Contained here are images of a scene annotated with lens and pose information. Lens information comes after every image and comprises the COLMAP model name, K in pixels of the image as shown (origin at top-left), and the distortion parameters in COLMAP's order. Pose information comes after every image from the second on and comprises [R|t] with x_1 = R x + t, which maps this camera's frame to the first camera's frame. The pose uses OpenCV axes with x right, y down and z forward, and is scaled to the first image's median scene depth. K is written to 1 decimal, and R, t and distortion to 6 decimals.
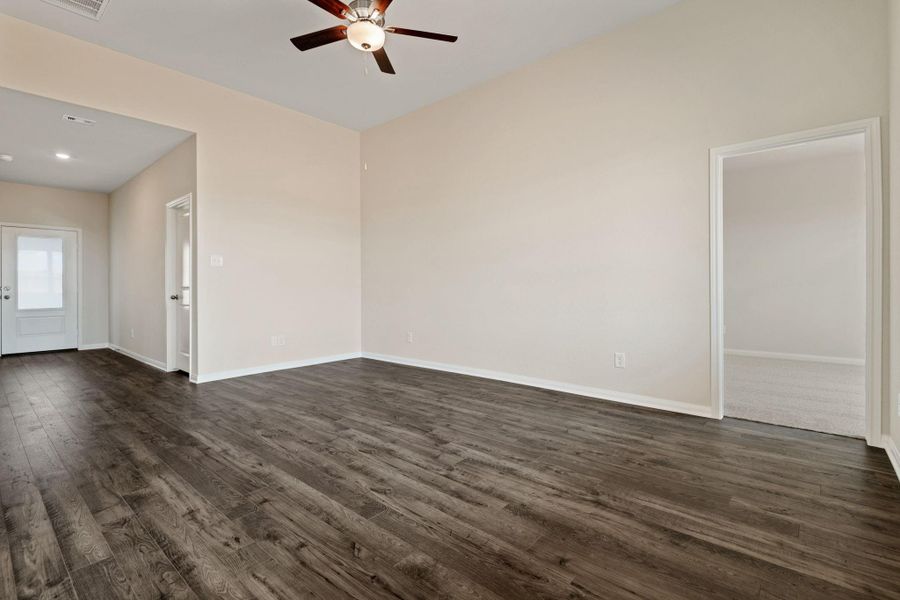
lens RADIAL K [[417.7, 0, 446.7], [0, 417.7, 280.5], [0, 0, 1]] dist [-0.013346, -0.000520]
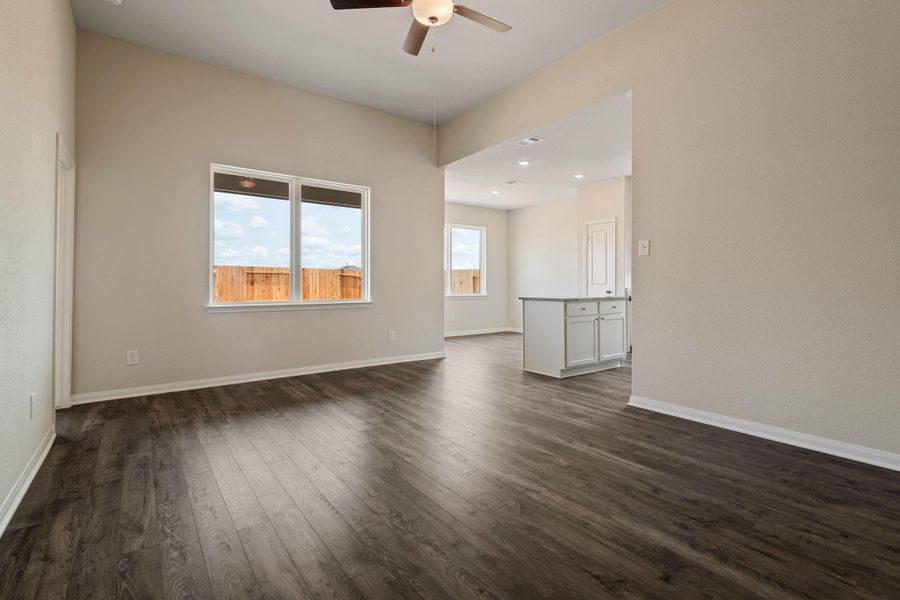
lens RADIAL K [[417.7, 0, 446.7], [0, 417.7, 280.5], [0, 0, 1]] dist [-0.013346, -0.000520]
pose [[-0.976810, 0.007291, 0.213985, -0.443614], [0.001242, 0.999596, -0.028387, 0.033084], [-0.214105, -0.027462, -0.976425, 2.032102]]
